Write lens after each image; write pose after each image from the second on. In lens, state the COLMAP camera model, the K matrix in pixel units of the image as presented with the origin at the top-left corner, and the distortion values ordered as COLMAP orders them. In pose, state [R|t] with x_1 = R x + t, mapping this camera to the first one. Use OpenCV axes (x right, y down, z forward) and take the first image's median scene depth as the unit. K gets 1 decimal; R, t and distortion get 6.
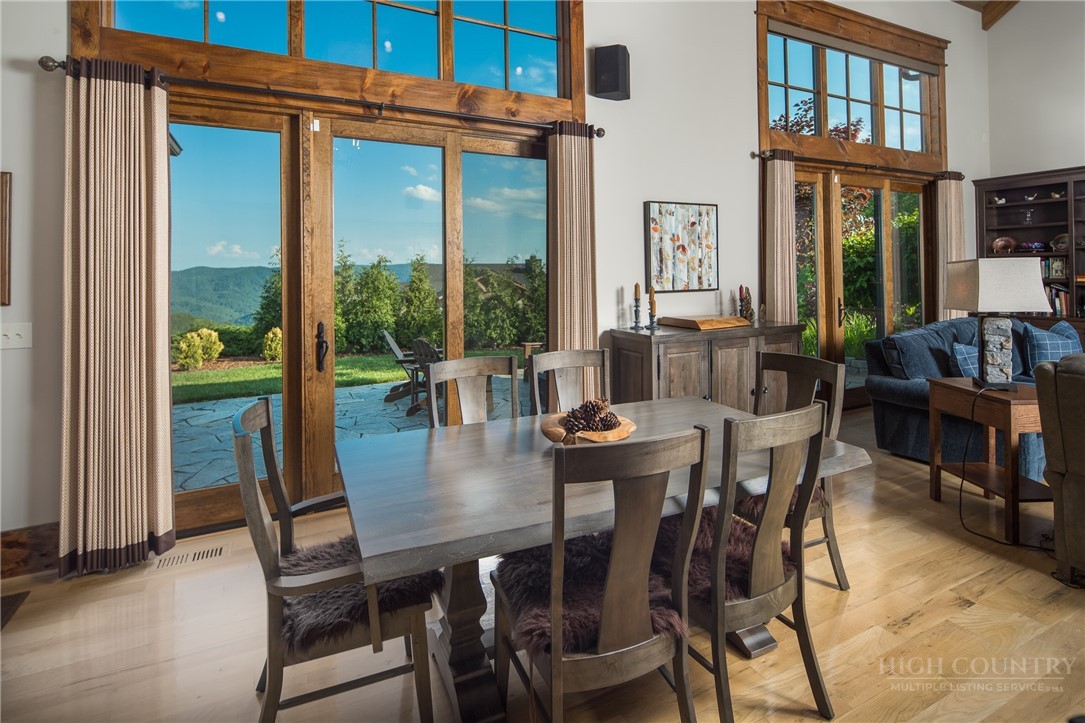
lens RADIAL K [[529.7, 0, 537.7], [0, 529.7, 273.2], [0, 0, 1]] dist [0.000470, -0.001137]
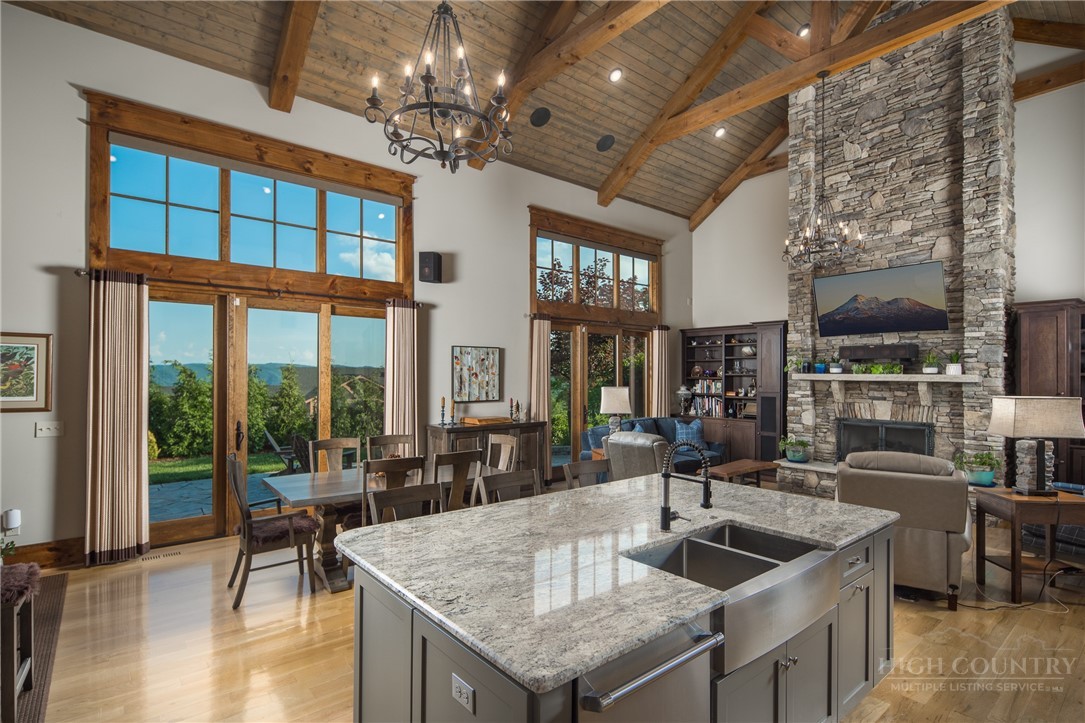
lens RADIAL K [[529.7, 0, 535.8], [0, 529.7, 376.6], [0, 0, 1]] dist [0.000470, -0.001137]
pose [[0.973731, 0.013301, 0.227311, 0.088502], [-0.013125, 0.999911, -0.002284, -0.041843], [-0.227321, -0.000760, 0.973820, -0.631715]]
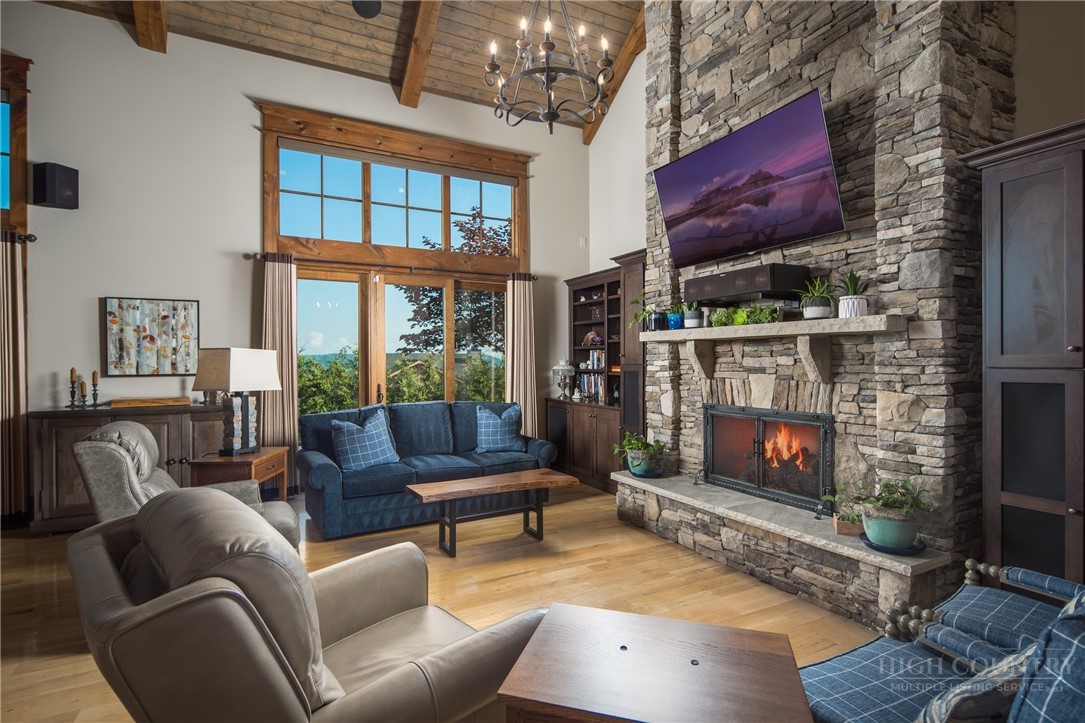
lens RADIAL K [[529.7, 0, 540.5], [0, 529.7, 365.4], [0, 0, 1]] dist [0.000470, -0.001137]
pose [[0.999809, 0.008578, 0.017584, 1.139414], [-0.008607, 0.999962, 0.001593, 0.003020], [-0.017570, -0.001744, 0.999844, -0.174120]]
